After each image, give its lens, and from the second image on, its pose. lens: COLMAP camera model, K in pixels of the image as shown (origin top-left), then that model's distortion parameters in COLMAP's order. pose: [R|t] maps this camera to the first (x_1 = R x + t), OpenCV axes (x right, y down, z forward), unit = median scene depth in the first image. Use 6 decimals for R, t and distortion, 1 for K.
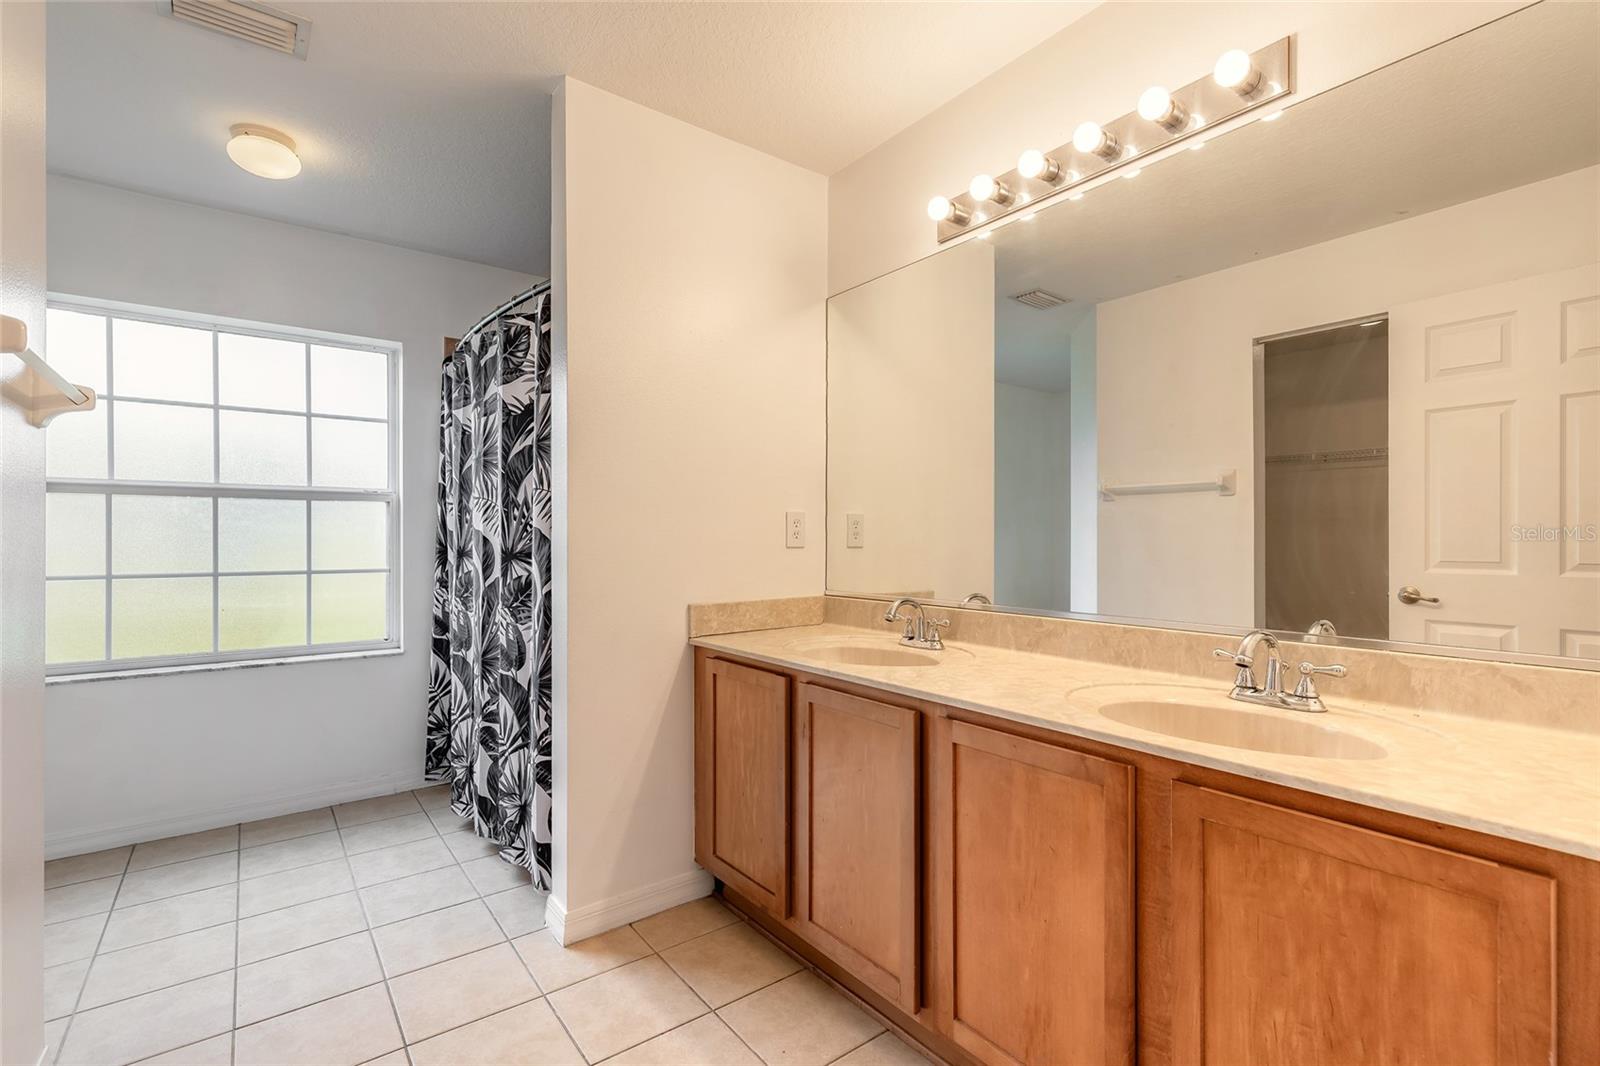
lens RADIAL K [[719.3, 0, 794.8], [0, 719.3, 541.3], [0, 0, 1]] dist [0.008243, -0.003057]
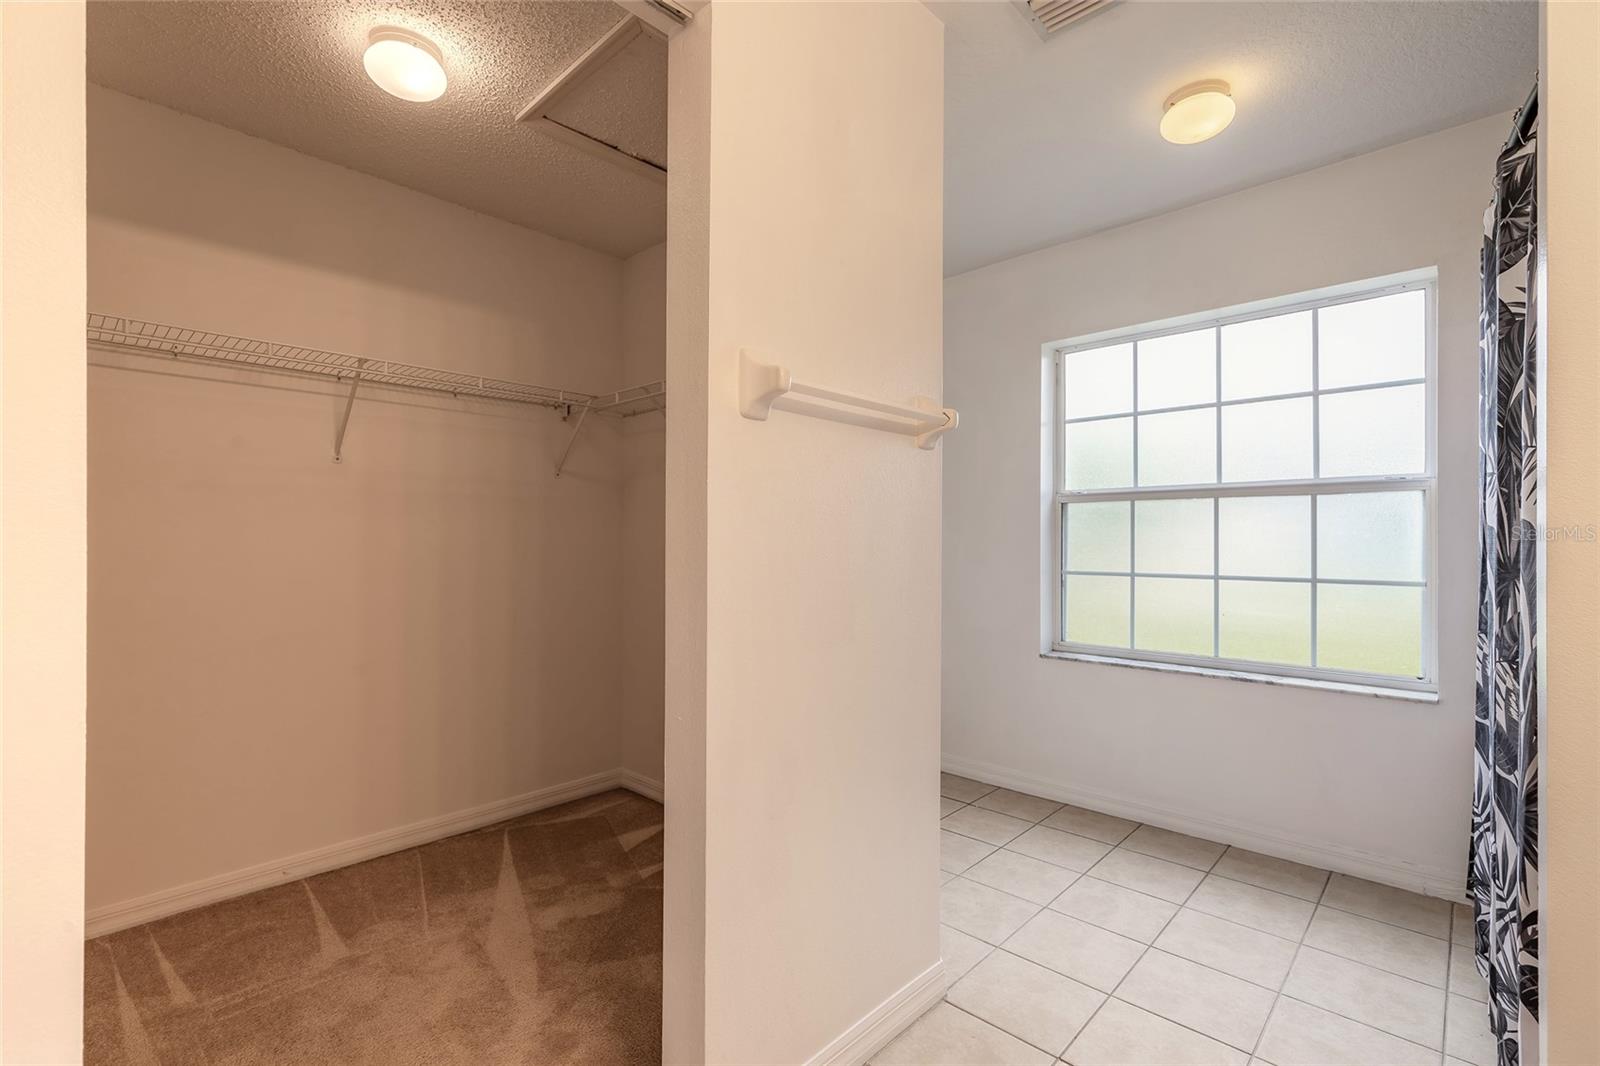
lens RADIAL K [[719.3, 0, 798.8], [0, 719.3, 539.2], [0, 0, 1]] dist [0.008243, -0.003057]
pose [[0.164589, -0.000711, -0.986362, 0.065287], [-0.003690, 0.999992, -0.001337, -0.002035], [0.986355, 0.003859, 0.164585, 0.316053]]
